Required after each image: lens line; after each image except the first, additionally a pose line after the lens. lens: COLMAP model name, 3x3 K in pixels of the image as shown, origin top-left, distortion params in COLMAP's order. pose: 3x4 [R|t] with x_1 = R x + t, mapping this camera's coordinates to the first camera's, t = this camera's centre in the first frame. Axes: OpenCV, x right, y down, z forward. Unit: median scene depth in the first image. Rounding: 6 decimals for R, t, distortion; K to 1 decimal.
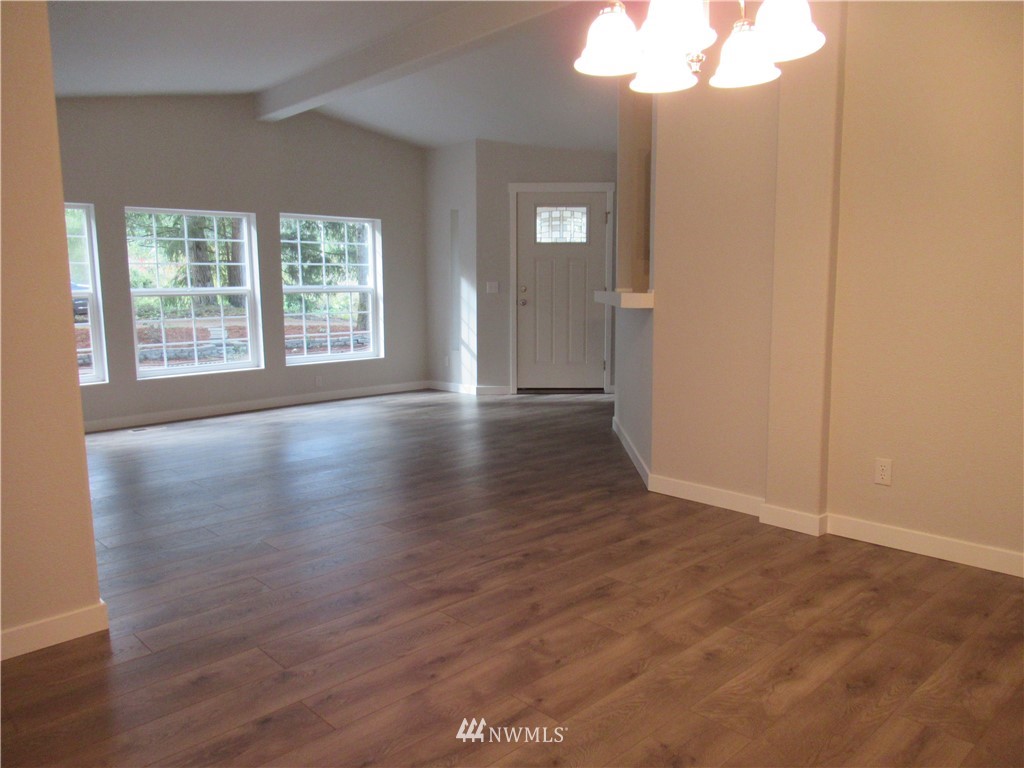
lens RADIAL K [[763.9, 0, 508.3], [0, 763.9, 382.3], [0, 0, 1]] dist [-0.012980, 0.007781]
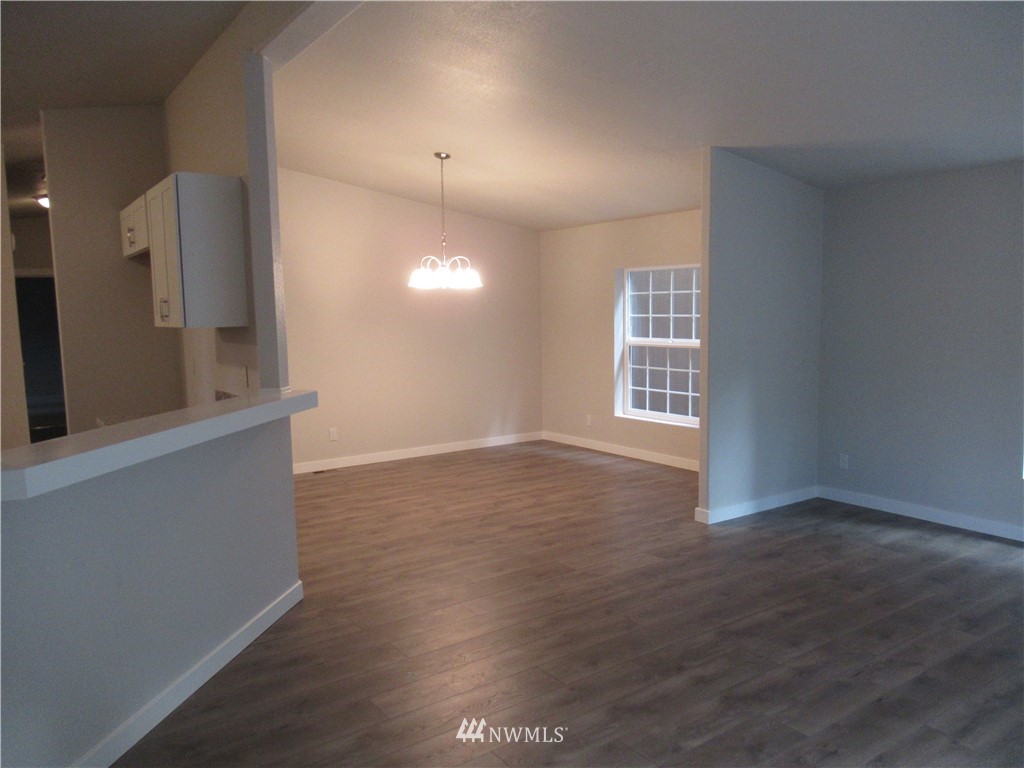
lens RADIAL K [[763.9, 0, 508.3], [0, 763.9, 382.3], [0, 0, 1]] dist [-0.012980, 0.007781]
pose [[-0.988840, 0.016678, 0.148047, -0.309064], [0.050021, 0.973198, 0.224465, -0.462786], [-0.140335, 0.229365, -0.963171, 2.641054]]
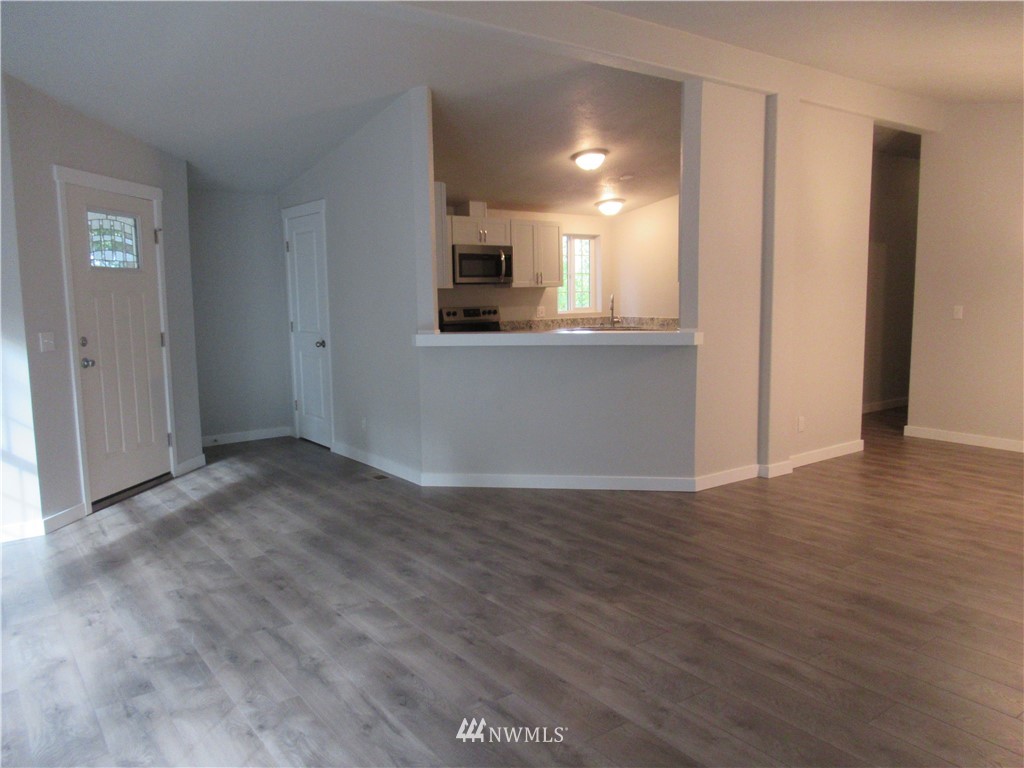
lens RADIAL K [[763.9, 0, 508.3], [0, 763.9, 382.3], [0, 0, 1]] dist [-0.012980, 0.007781]
pose [[0.114930, -0.113142, 0.986909, -1.513354], [0.139457, 0.985491, 0.096739, -0.279468], [-0.983536, 0.126513, 0.129041, 1.624212]]
